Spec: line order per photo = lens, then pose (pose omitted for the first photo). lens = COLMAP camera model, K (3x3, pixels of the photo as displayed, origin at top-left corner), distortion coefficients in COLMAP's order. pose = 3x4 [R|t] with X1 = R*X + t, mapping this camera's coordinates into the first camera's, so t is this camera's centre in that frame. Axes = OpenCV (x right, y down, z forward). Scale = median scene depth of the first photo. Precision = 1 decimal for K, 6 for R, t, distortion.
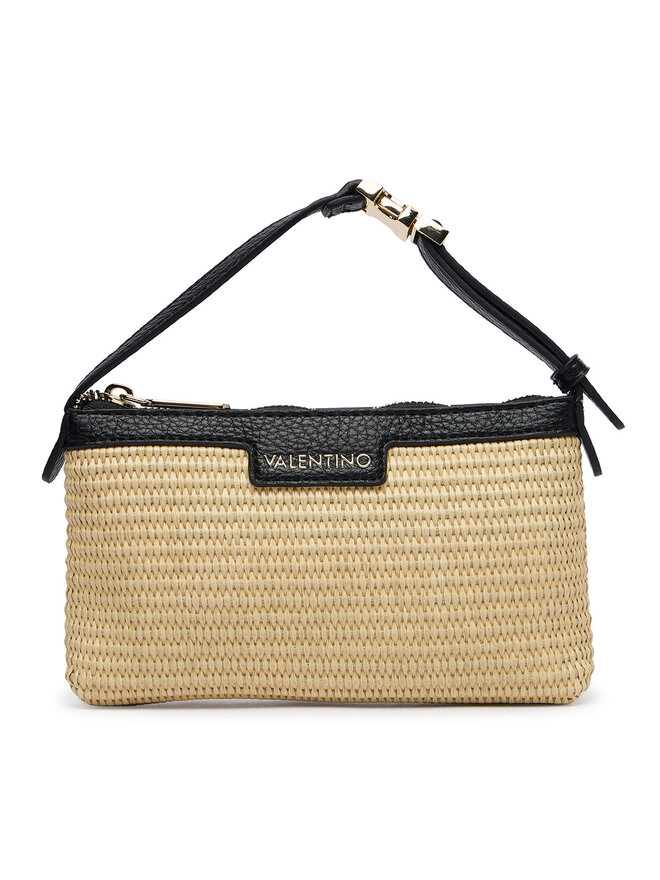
lens RADIAL K [[987.1, 0, 330.0], [0, 987.1, 440.0], [0, 0, 1]] dist [0.116839, 0.001045]
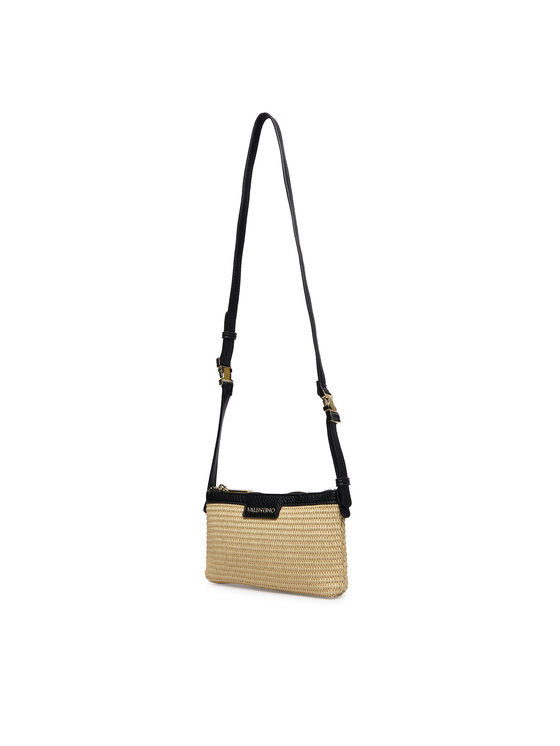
lens RADIAL K [[565.0, 0, 280.0], [0, 565.0, 373.0], [0, 0, 1]] dist [-0.000630, -0.000199]
pose [[0.837929, -0.095002, -0.537448, 1.058610], [-0.017096, 0.979682, -0.199828, -0.047852], [0.545512, 0.176630, 0.819279, -0.542317]]
